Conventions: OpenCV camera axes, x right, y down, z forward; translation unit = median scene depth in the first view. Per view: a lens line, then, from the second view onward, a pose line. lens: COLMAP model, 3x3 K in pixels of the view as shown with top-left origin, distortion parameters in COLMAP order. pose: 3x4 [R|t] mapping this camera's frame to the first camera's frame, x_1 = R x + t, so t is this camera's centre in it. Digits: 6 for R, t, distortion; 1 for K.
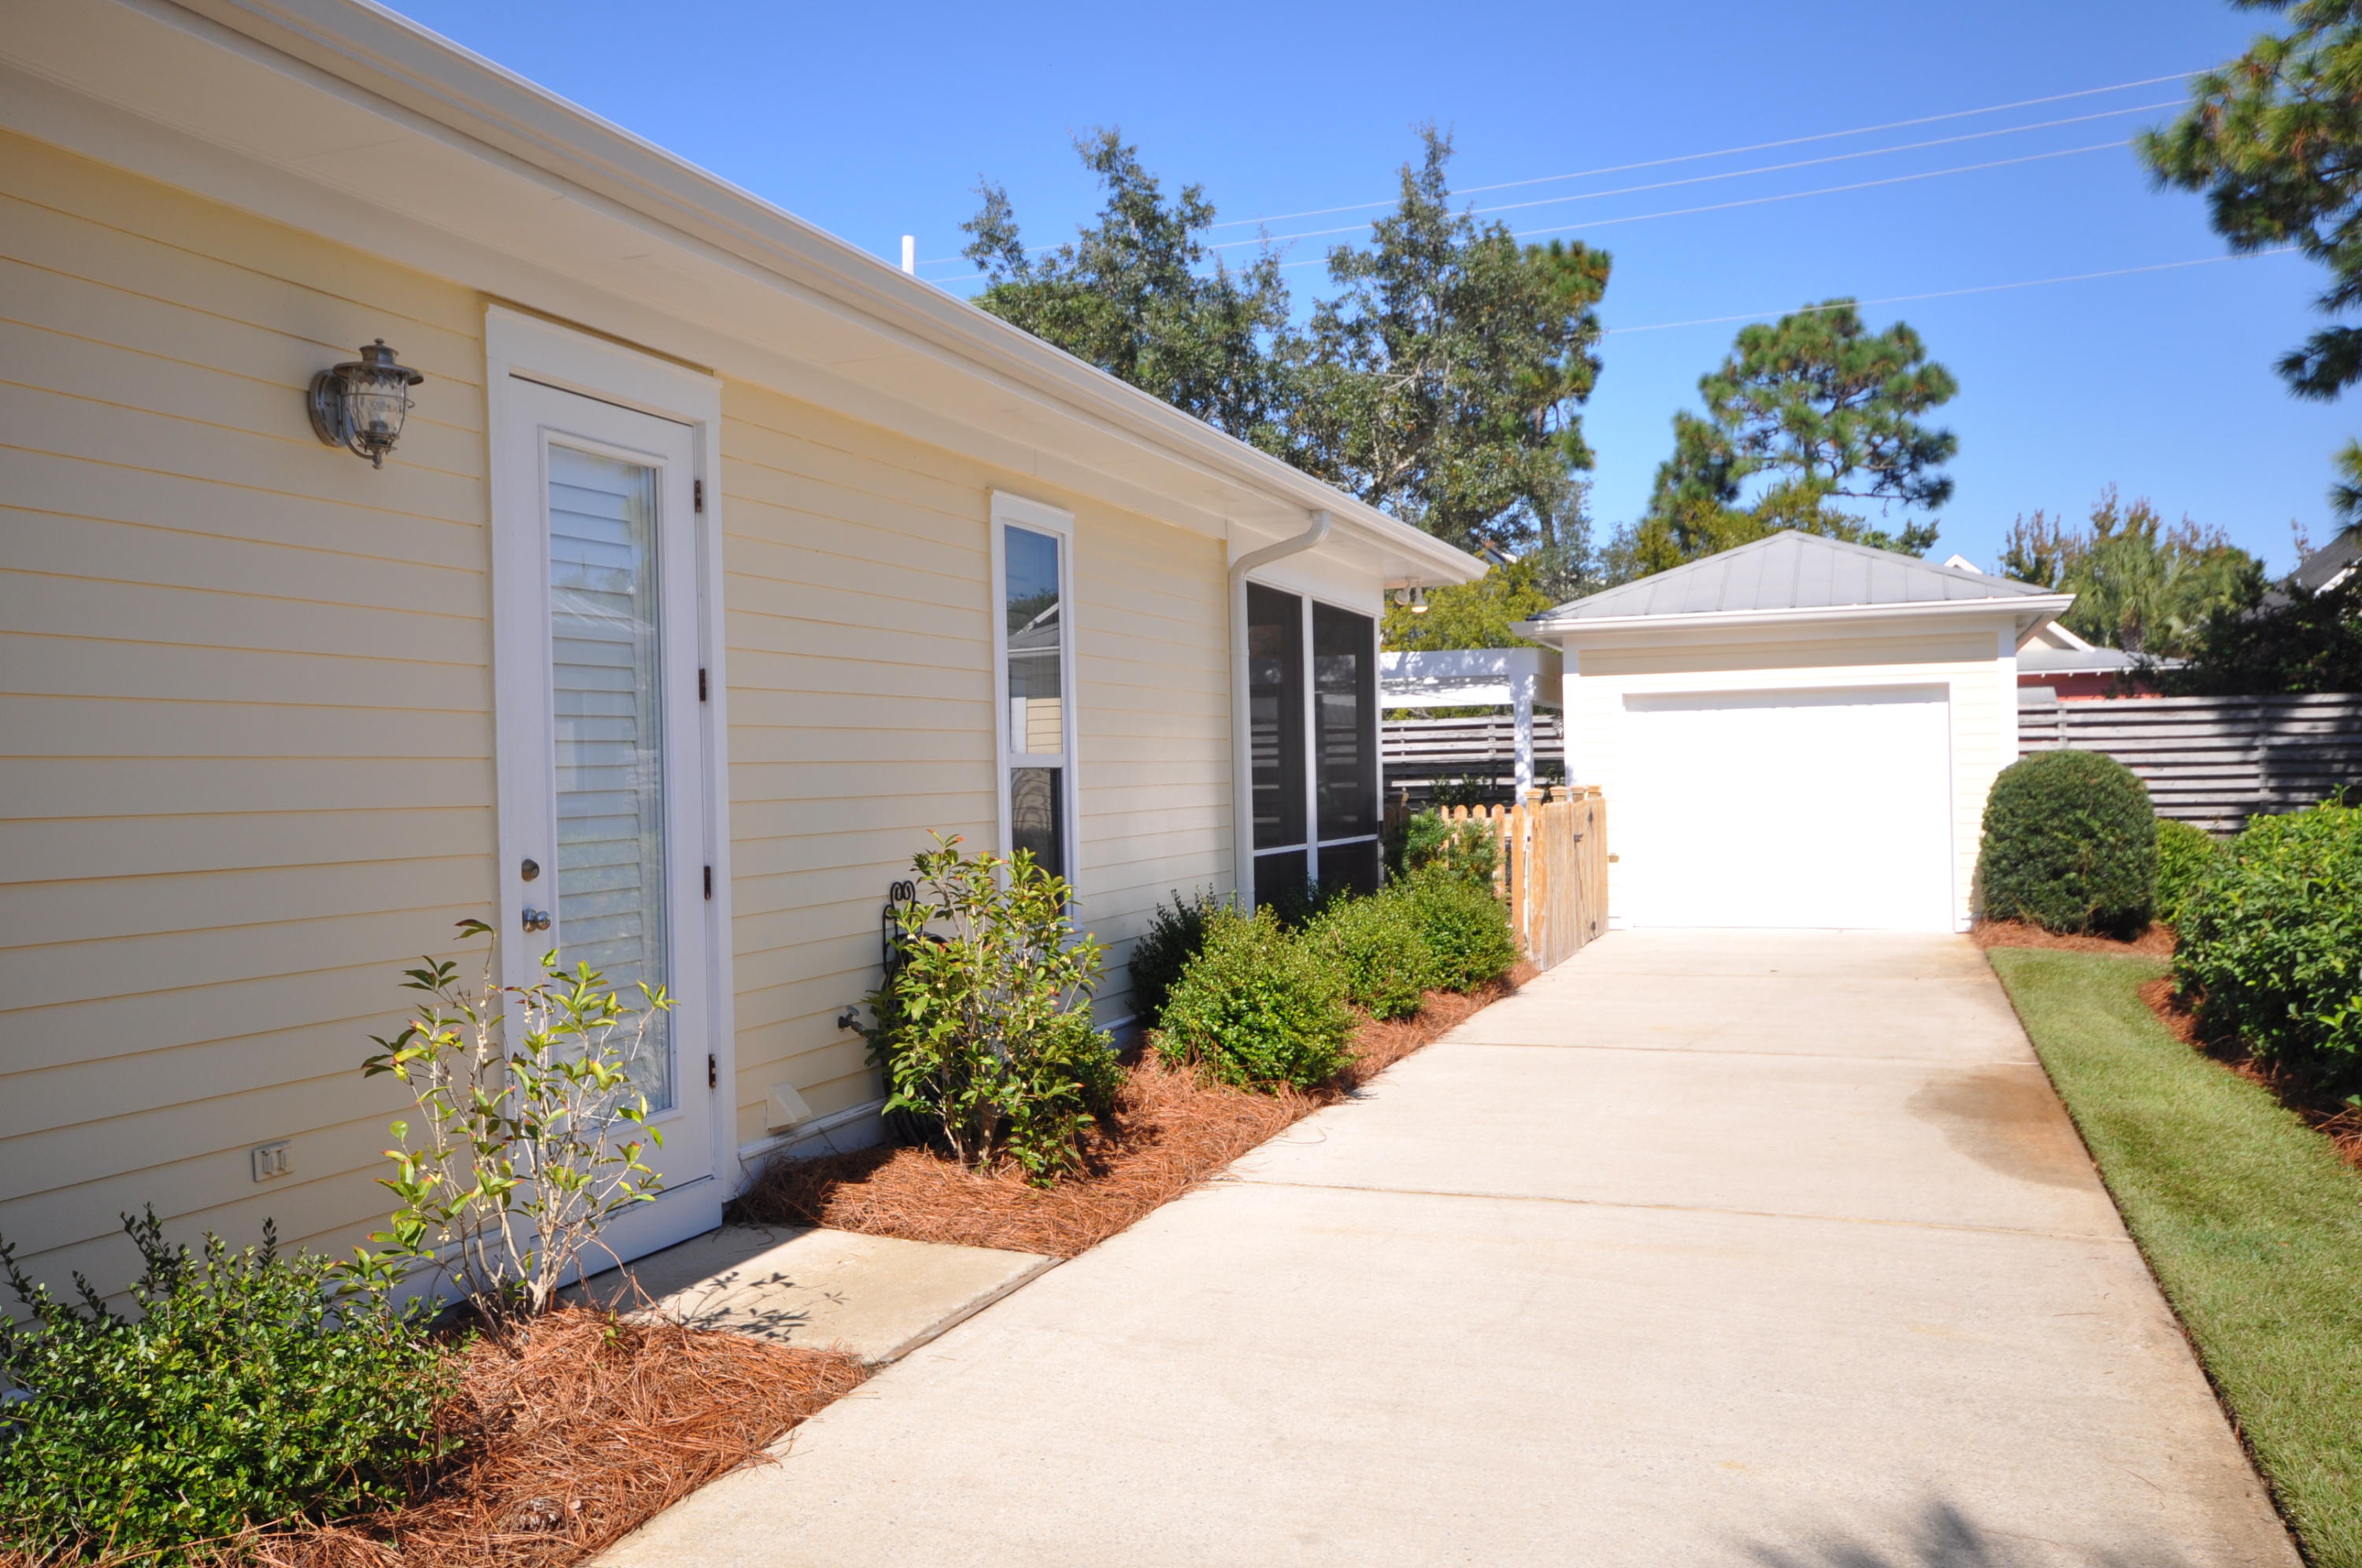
lens RADIAL K [[1929.9, 0, 1181.0], [0, 1929.9, 784.0], [0, 0, 1]] dist [-0.011058, 0.072130]
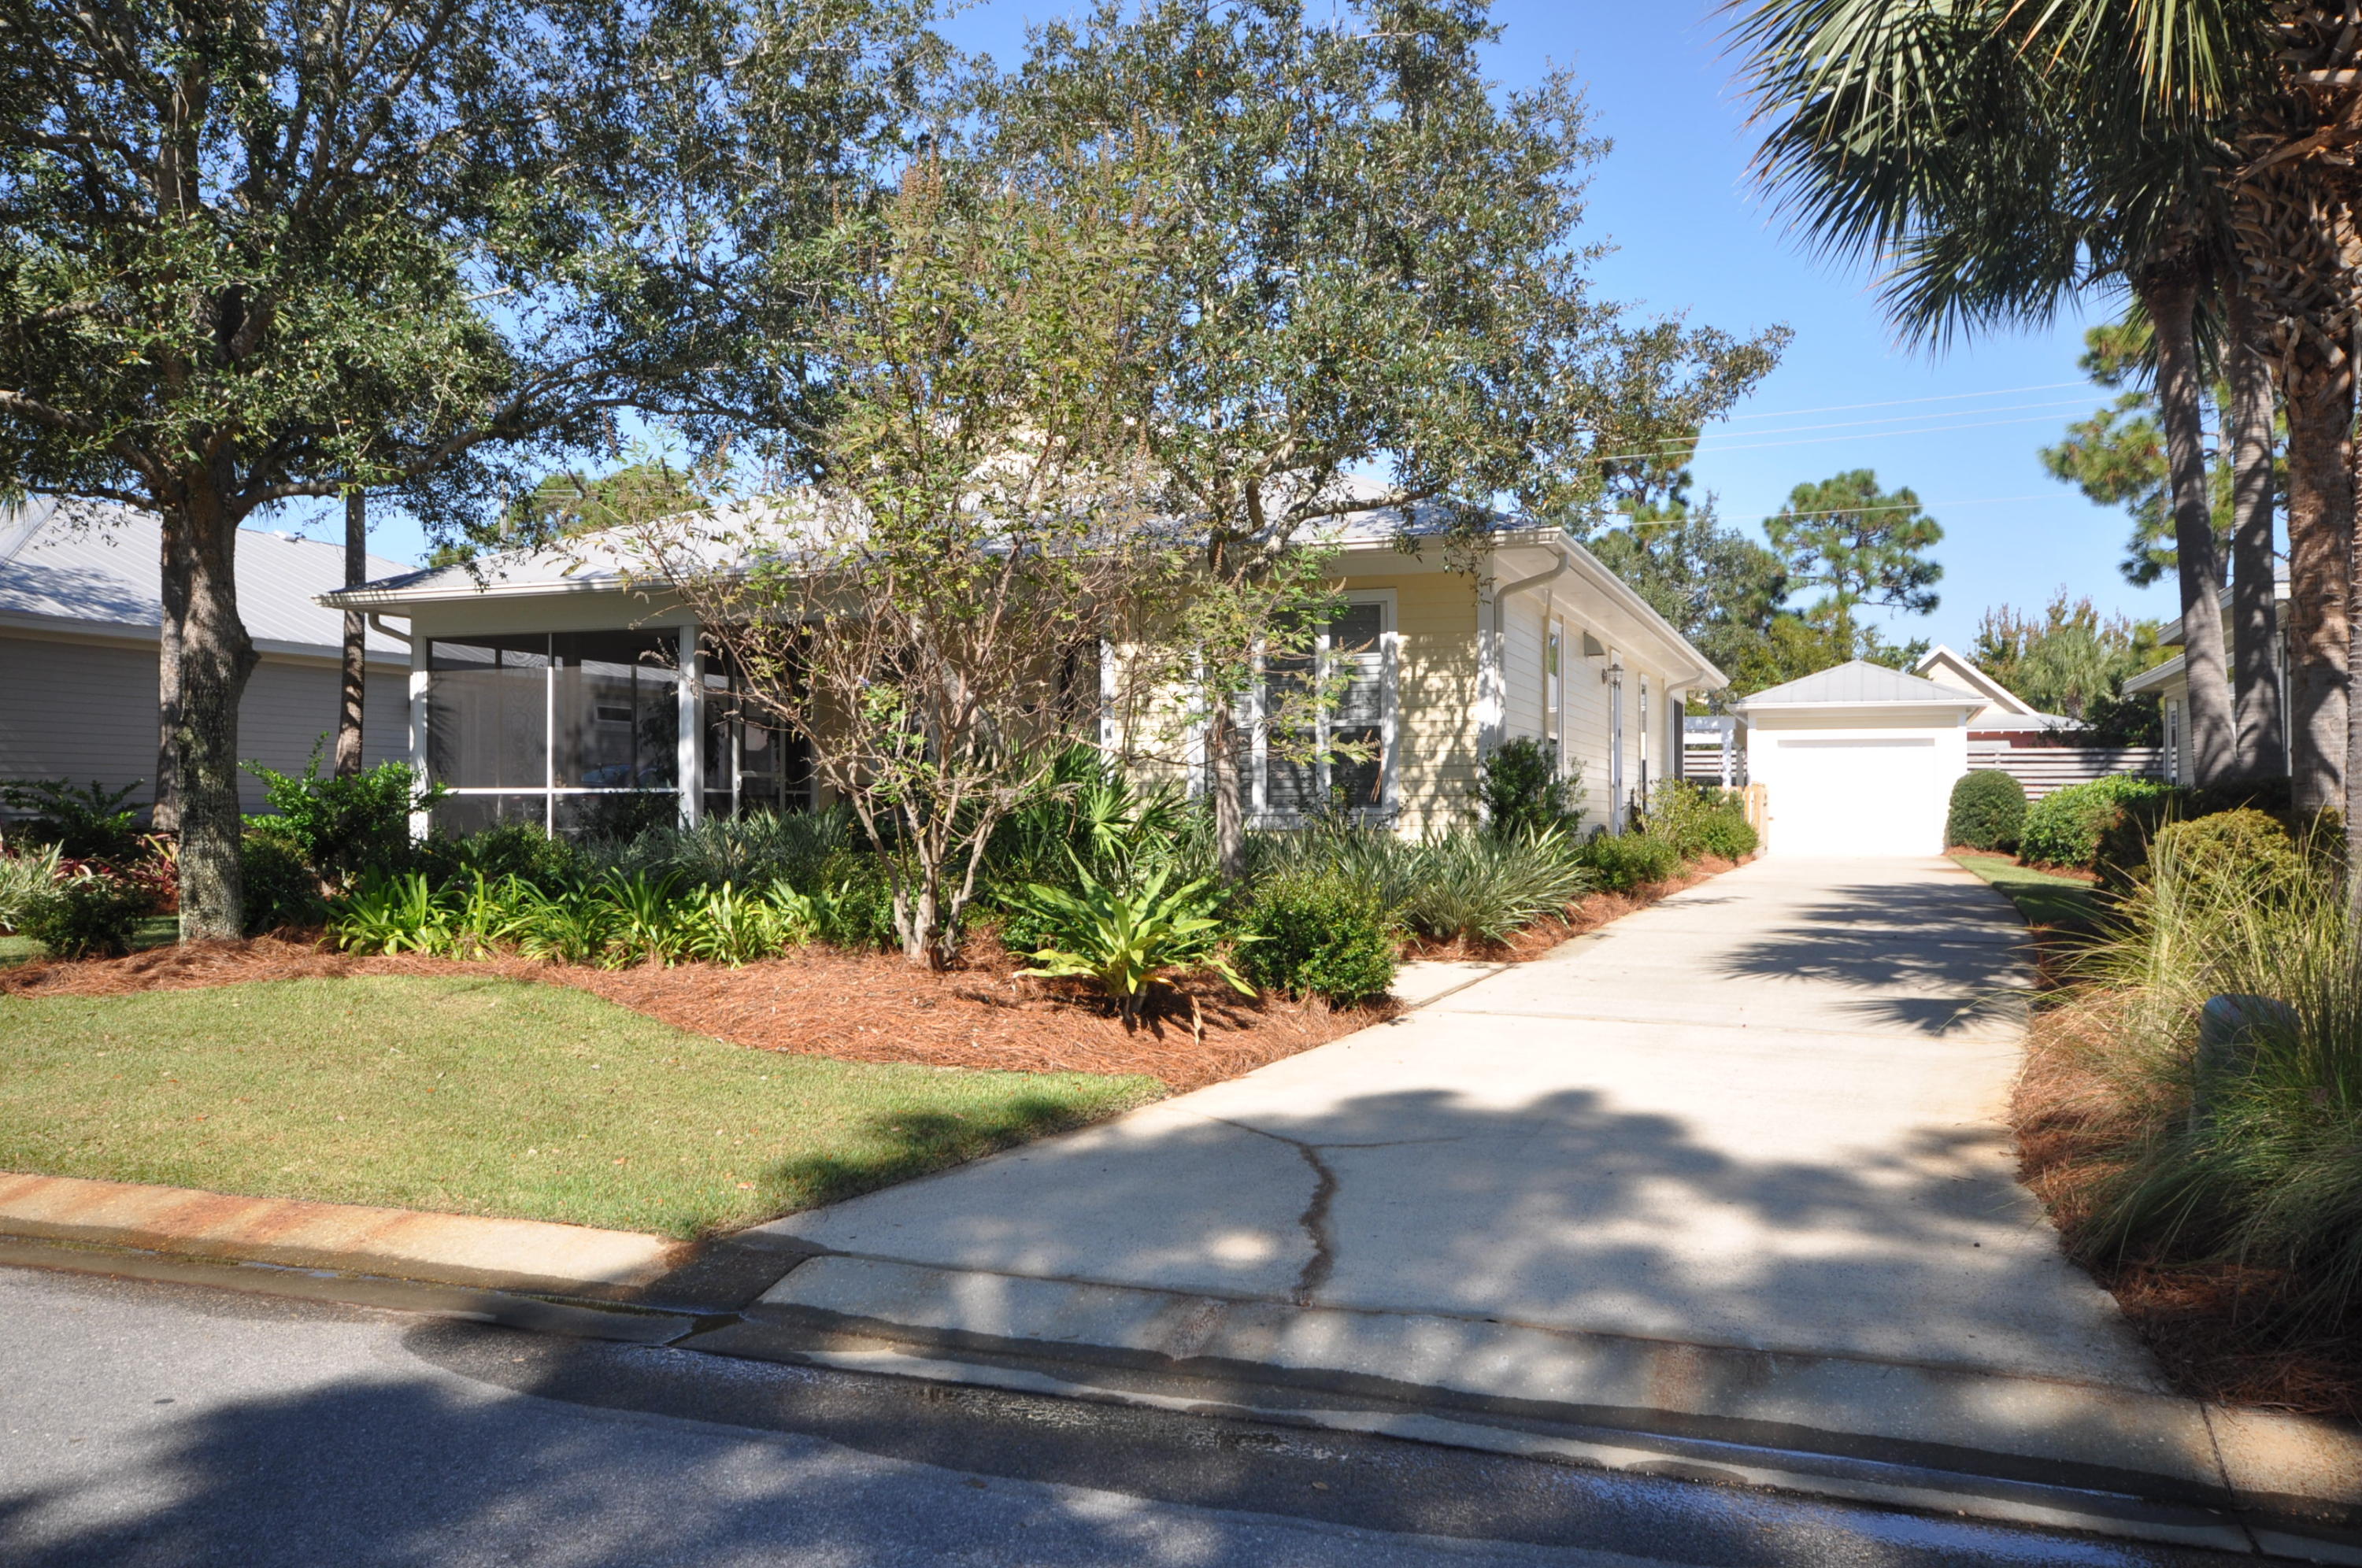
lens RADIAL K [[1853.8, 0, 1181.0], [0, 1853.8, 784.0], [0, 0, 1]] dist [0.014108, 0.006281]
pose [[0.999723, 0.022804, -0.005902, -0.157003], [-0.022897, 0.999609, -0.016078, 0.018672], [0.005533, 0.016209, 0.999853, -0.393164]]
